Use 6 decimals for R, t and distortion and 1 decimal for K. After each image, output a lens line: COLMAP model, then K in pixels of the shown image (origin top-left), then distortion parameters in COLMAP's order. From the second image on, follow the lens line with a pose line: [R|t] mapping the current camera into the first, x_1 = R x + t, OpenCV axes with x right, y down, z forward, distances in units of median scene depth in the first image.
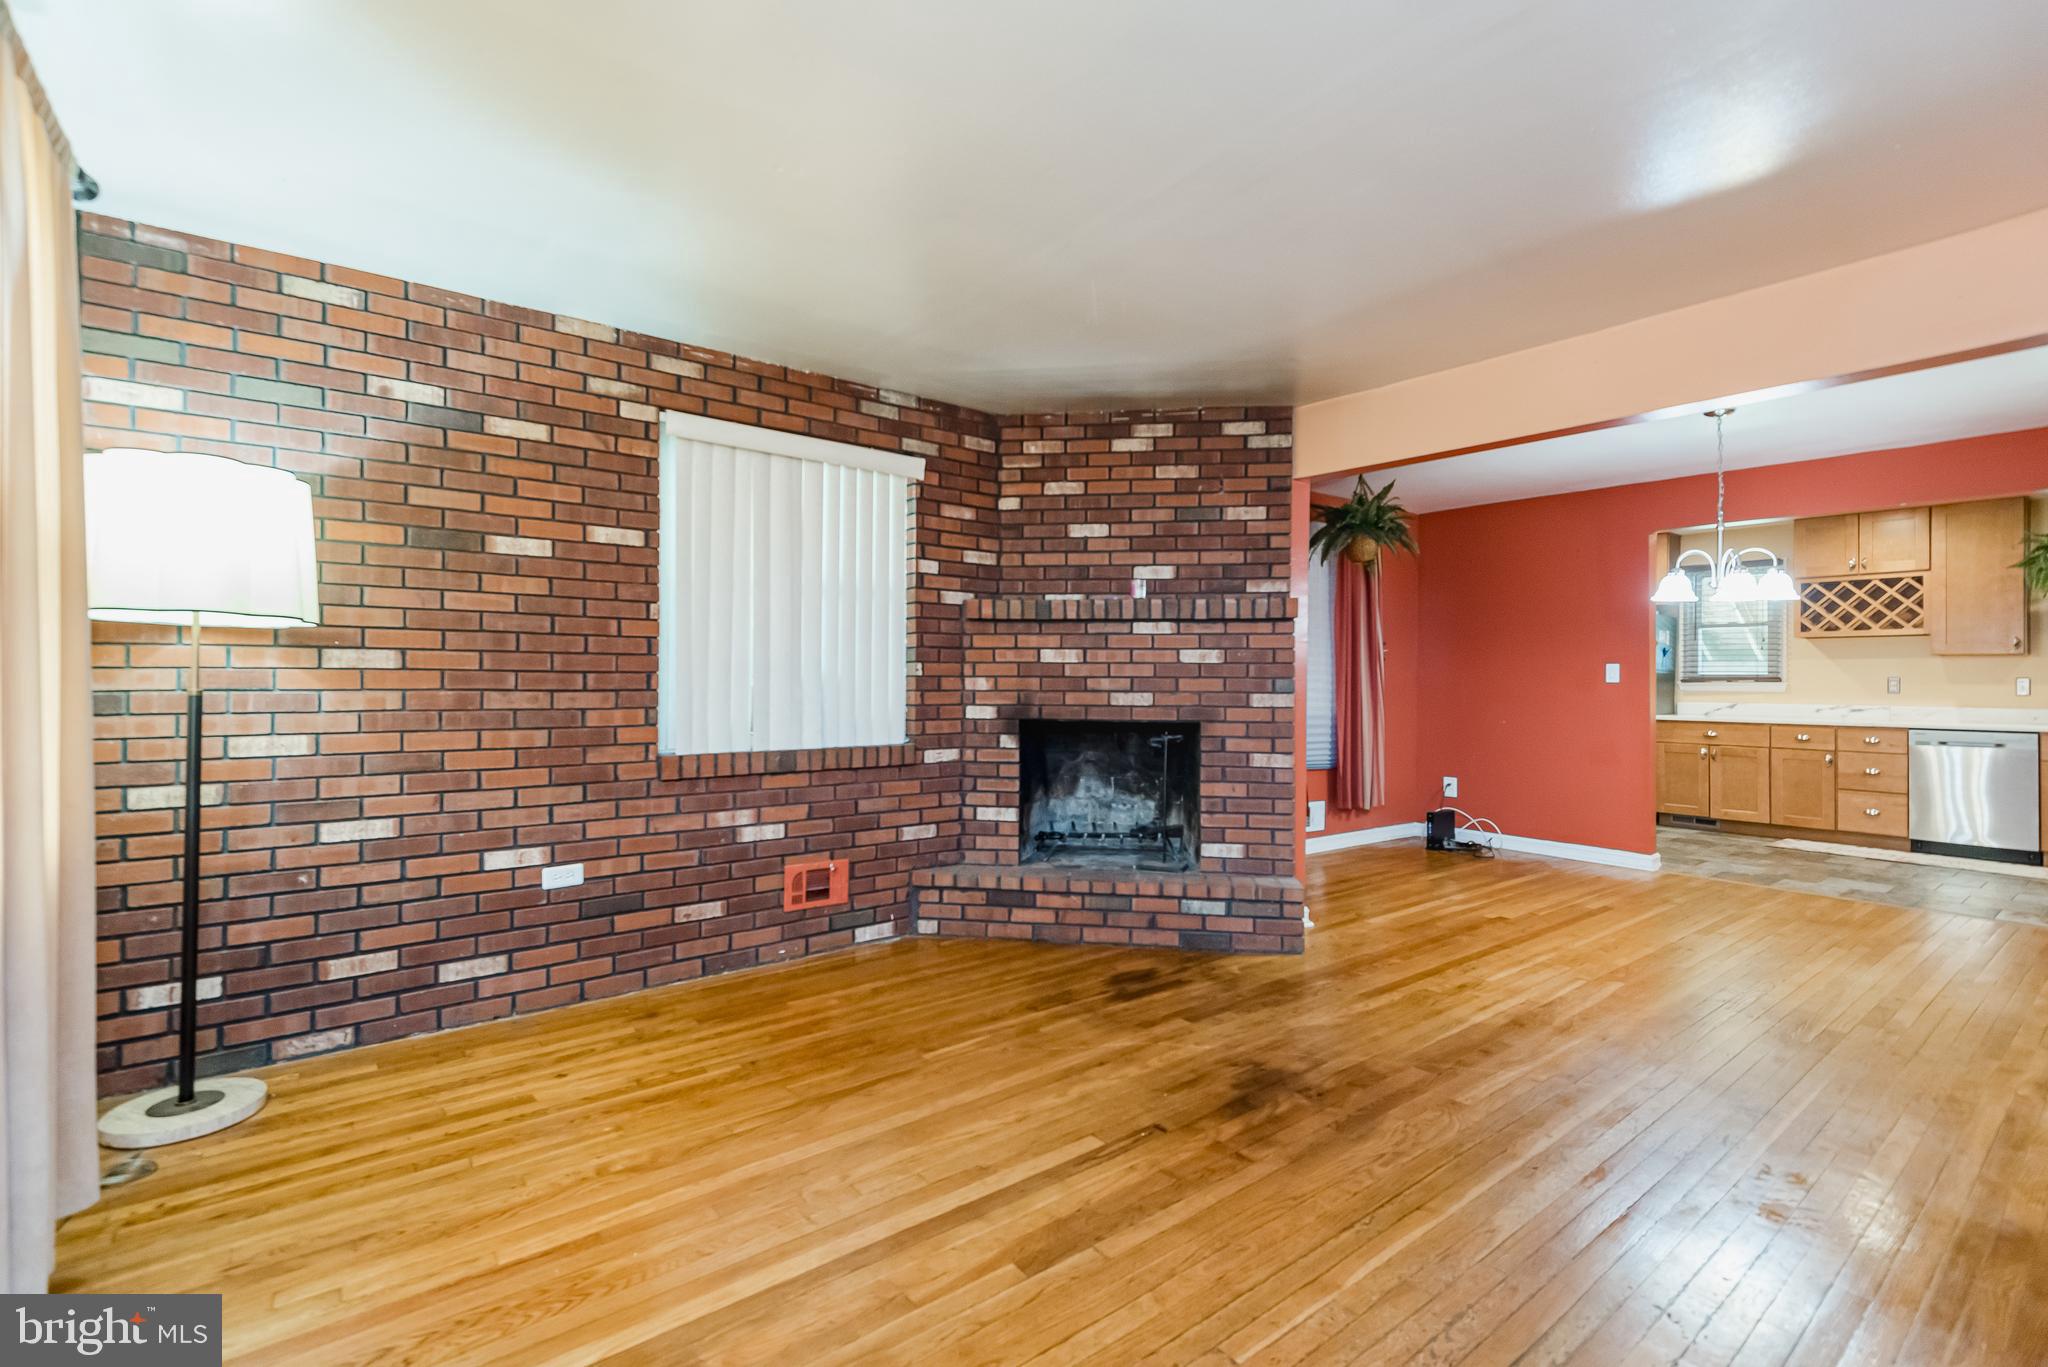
lens RADIAL K [[922.2, 0, 1020.4], [0, 922.2, 674.3], [0, 0, 1]] dist [0.060194, -0.042205]
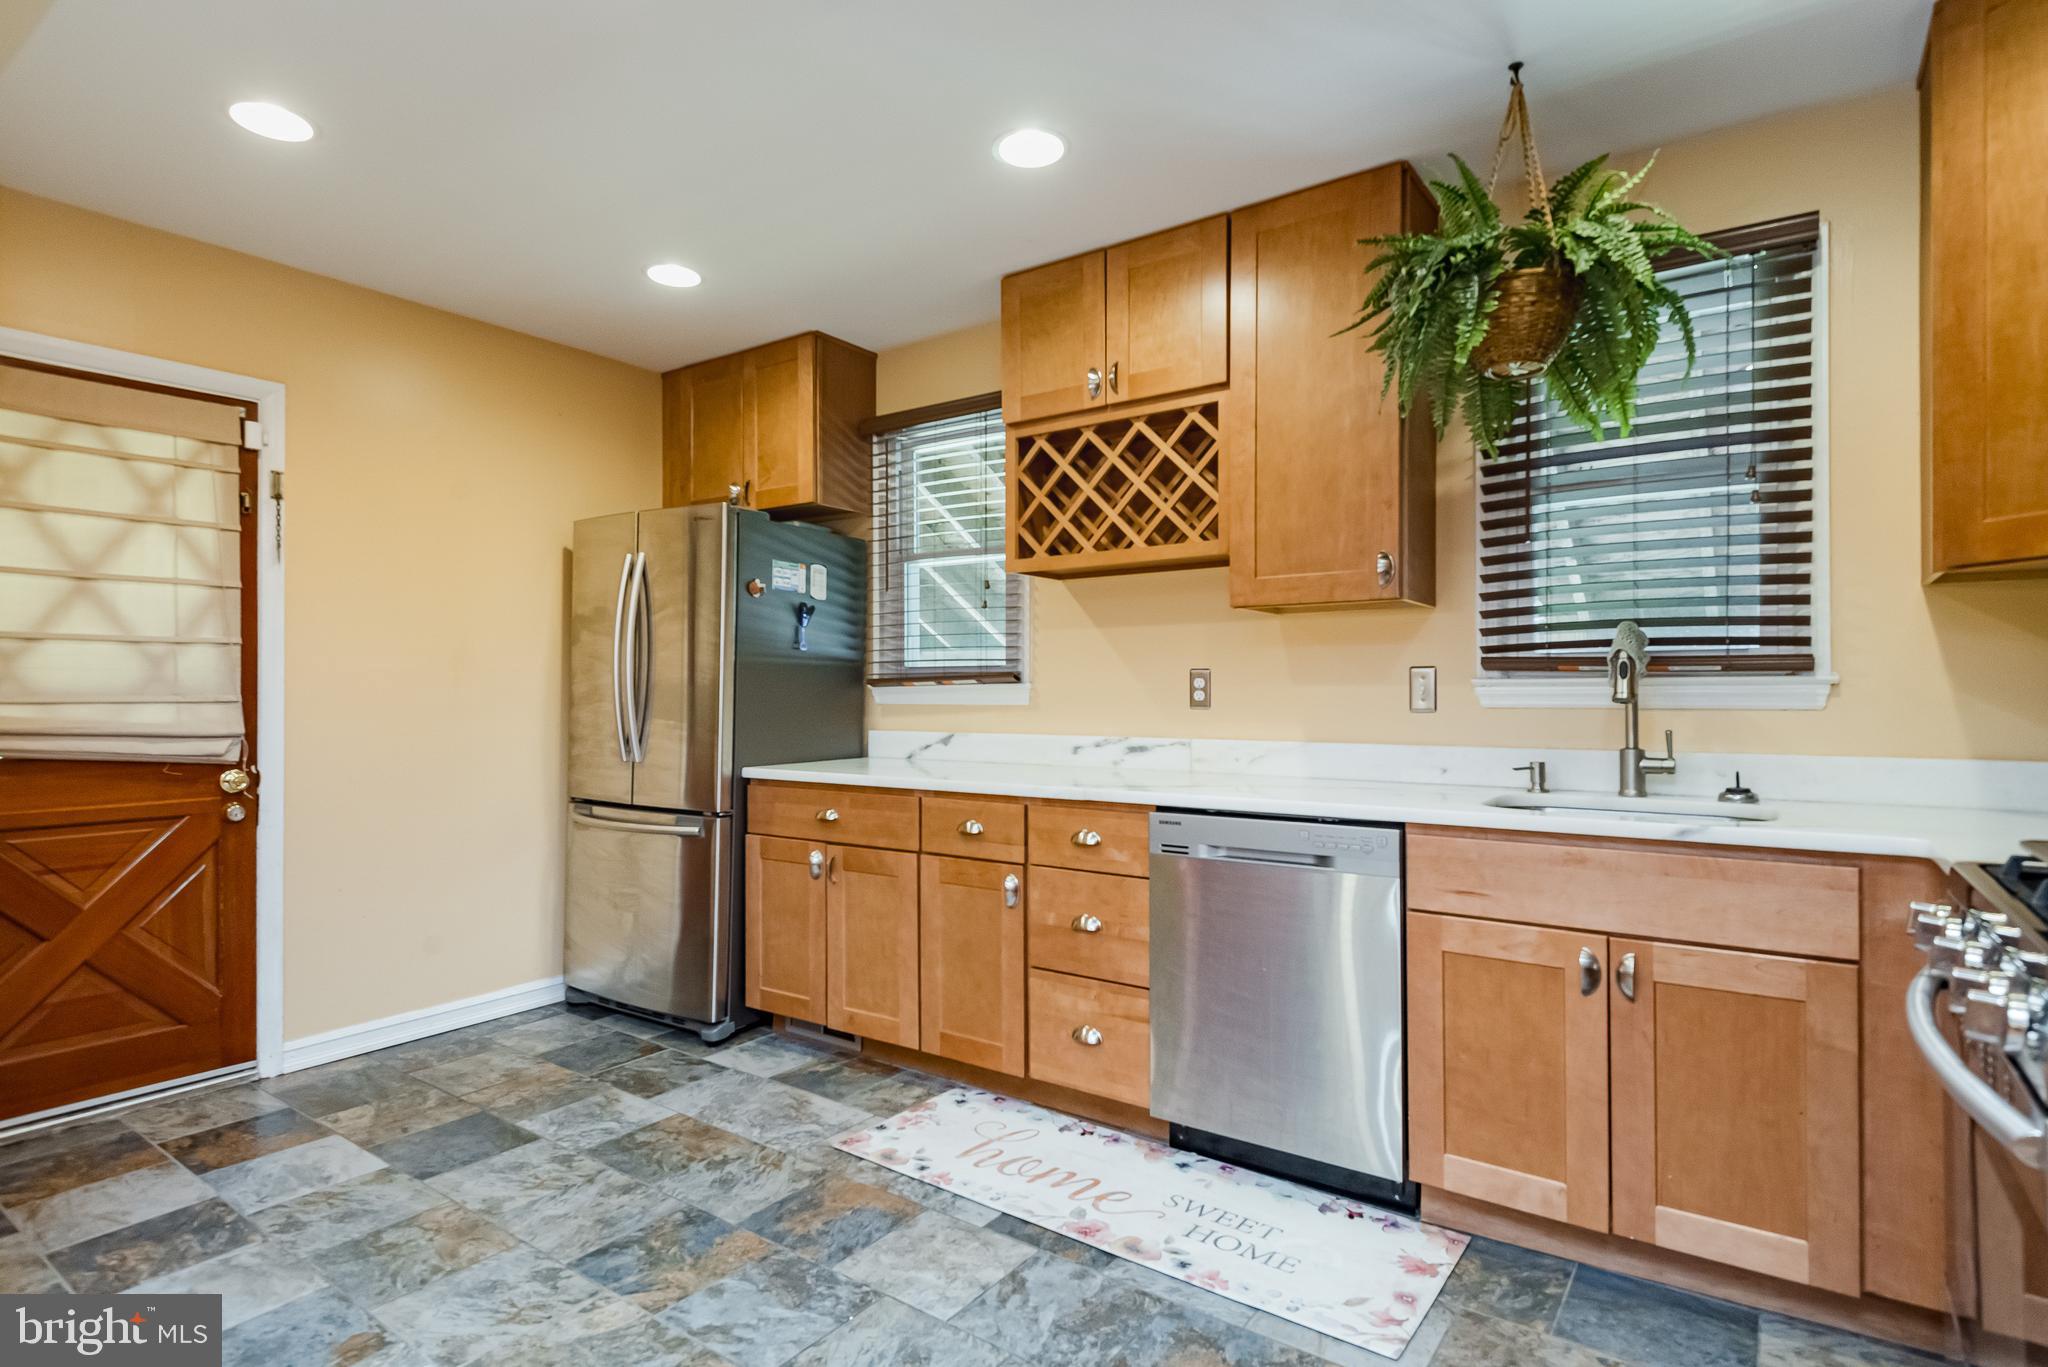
lens RADIAL K [[1071.1, 0, 1010.0], [0, 1071.1, 689.0], [0, 0, 1]] dist [0.047988, -0.035492]
pose [[0.959484, -0.007308, 0.281669, 1.450779], [0.005855, 0.999965, 0.006000, 0.017780], [-0.281703, -0.004108, 0.959493, 1.163329]]
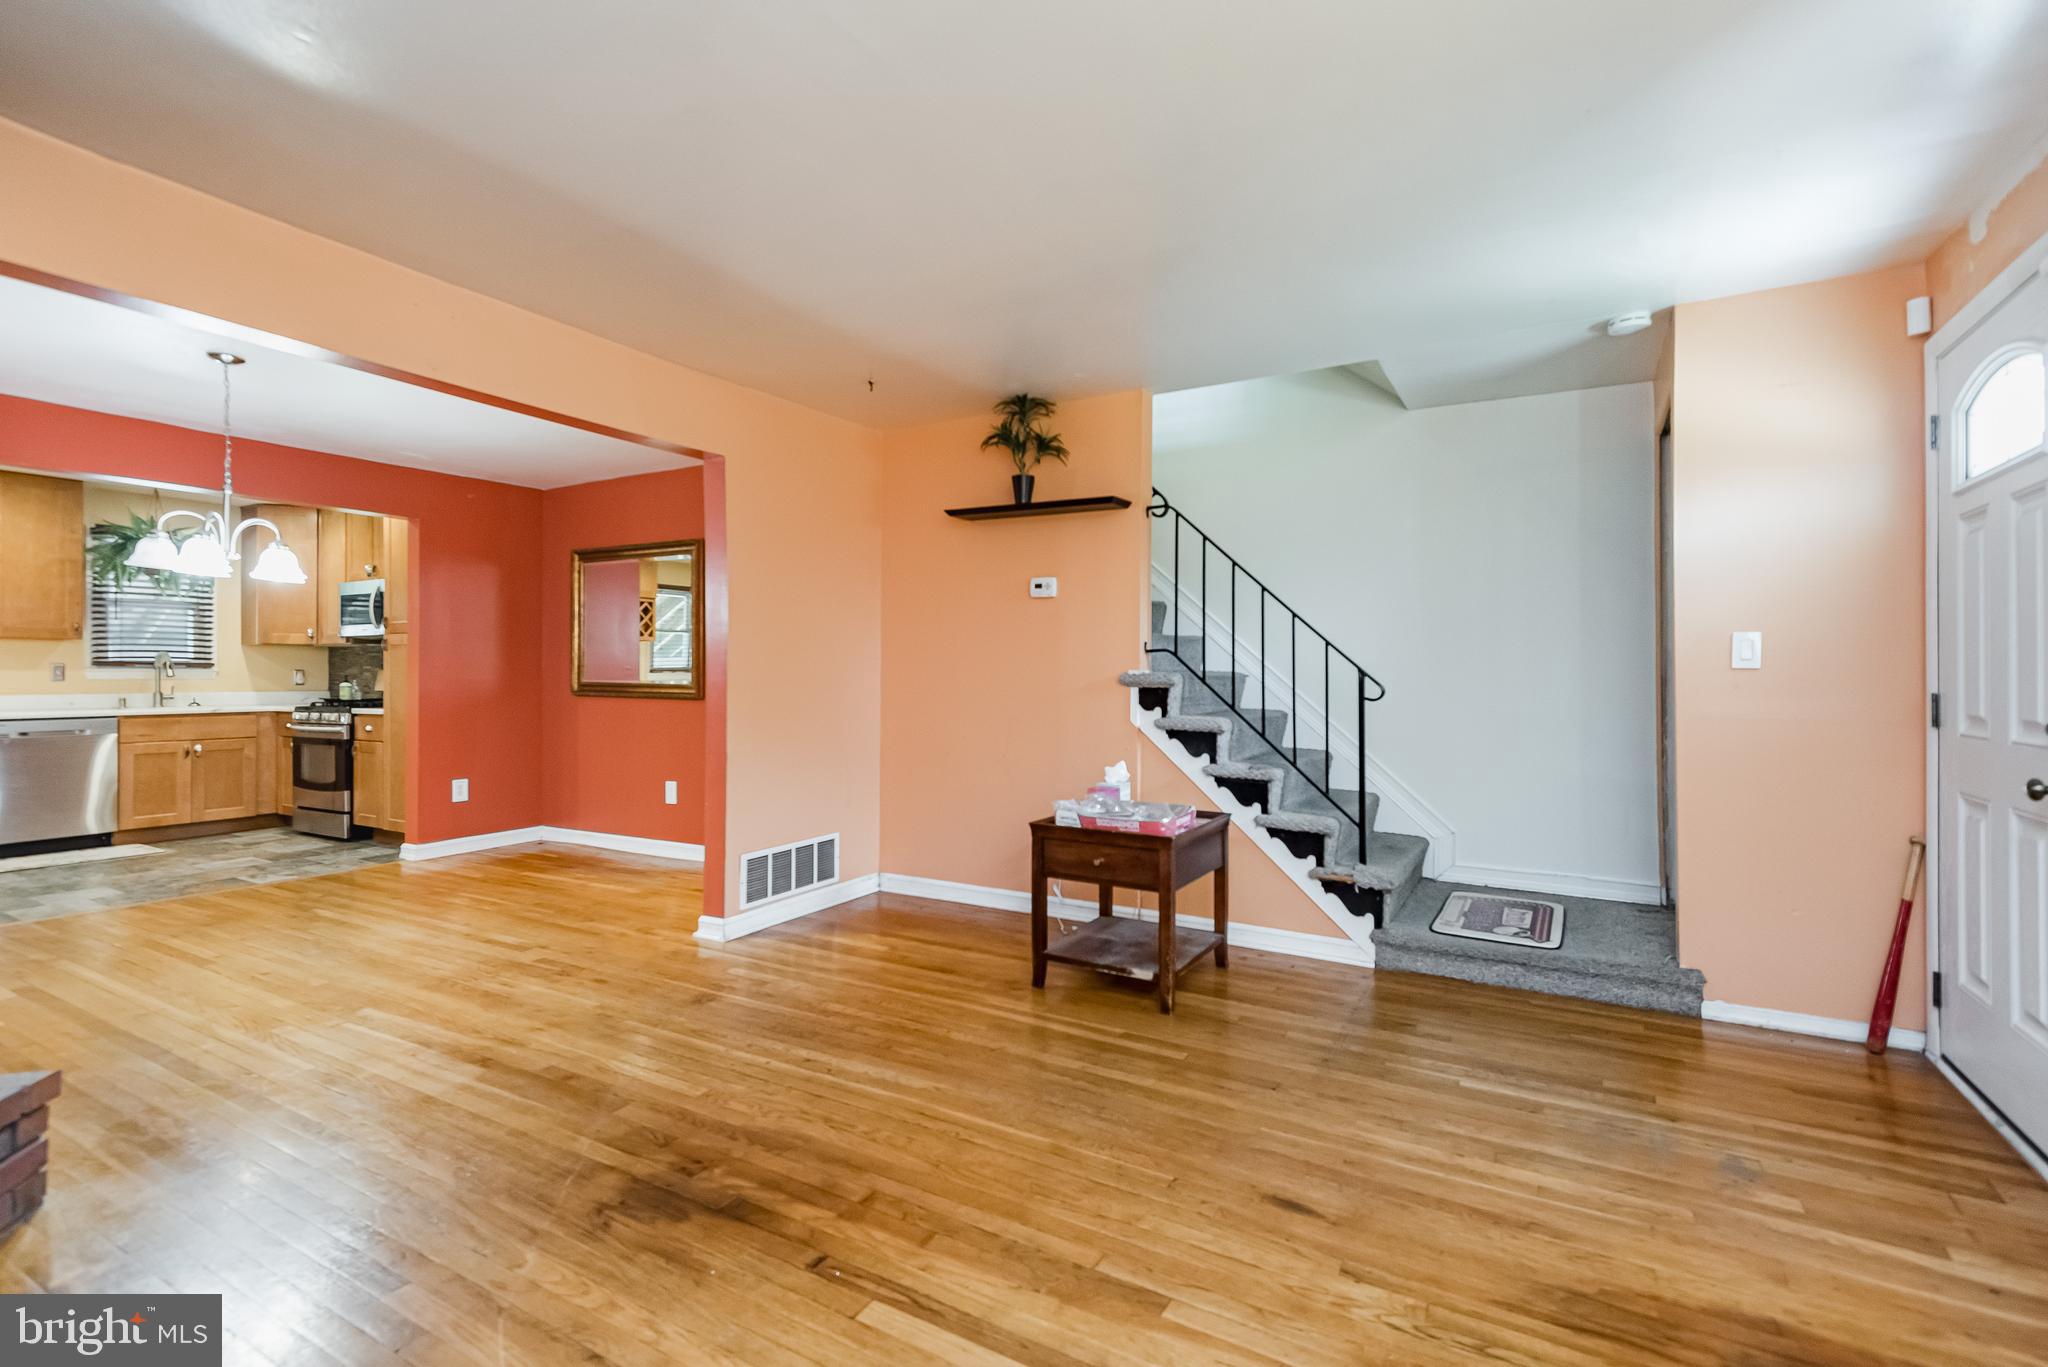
lens RADIAL K [[910.6, 0, 1035.1], [0, 910.6, 675.2], [0, 0, 1]] dist [0.022829, -0.011661]
pose [[-0.372520, -0.006526, 0.928001, -0.410241], [-0.010749, 0.999939, 0.002717, 0.004732], [-0.927962, -0.008963, -0.372568, 0.760595]]
